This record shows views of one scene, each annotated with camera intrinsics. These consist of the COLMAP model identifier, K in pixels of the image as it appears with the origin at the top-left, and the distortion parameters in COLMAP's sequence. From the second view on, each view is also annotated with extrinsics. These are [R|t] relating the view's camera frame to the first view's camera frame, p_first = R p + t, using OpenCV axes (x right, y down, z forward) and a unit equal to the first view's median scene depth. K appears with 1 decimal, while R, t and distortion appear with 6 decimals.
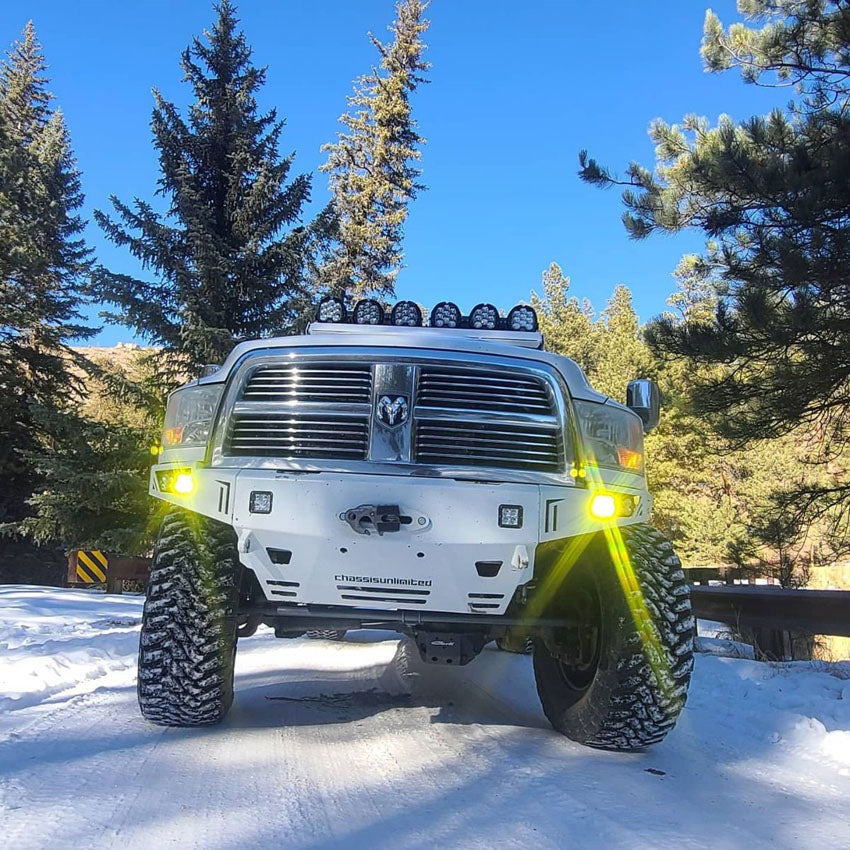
lens RADIAL K [[765.4, 0, 425.0], [0, 765.4, 425.0], [0, 0, 1]] dist [0.008059, 0.010406]
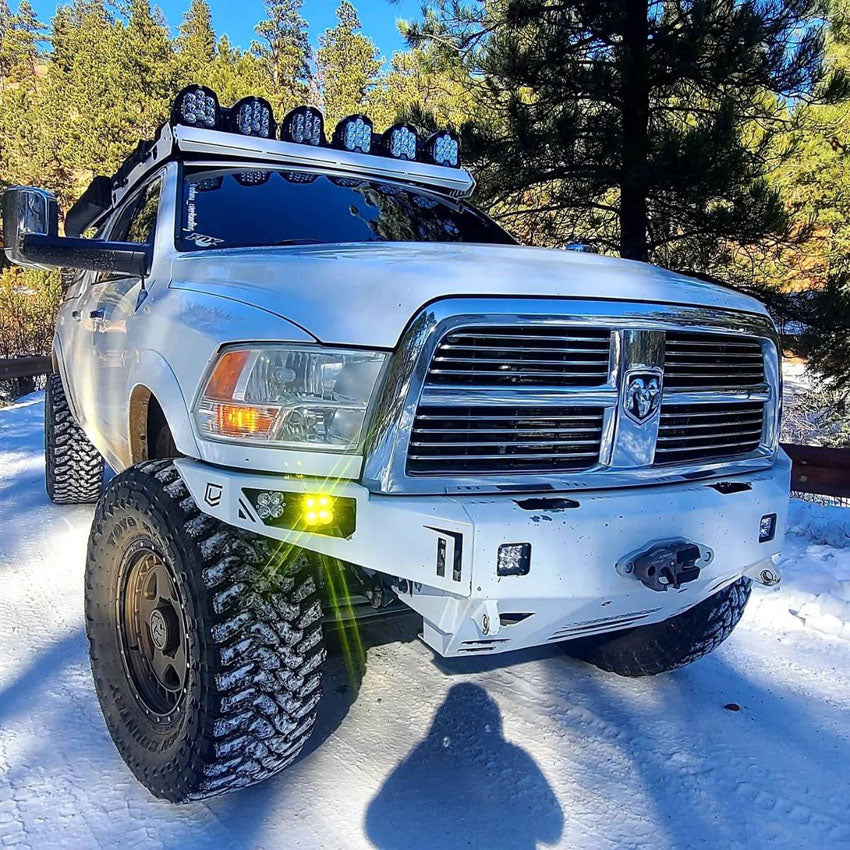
lens RADIAL K [[765.4, 0, 425.0], [0, 765.4, 425.0], [0, 0, 1]] dist [0.008059, 0.010406]
pose [[0.870050, -0.080955, 0.486271, -0.504354], [-0.078019, 0.951378, 0.297980, -0.169418], [-0.486750, -0.297196, 0.821431, 0.457001]]
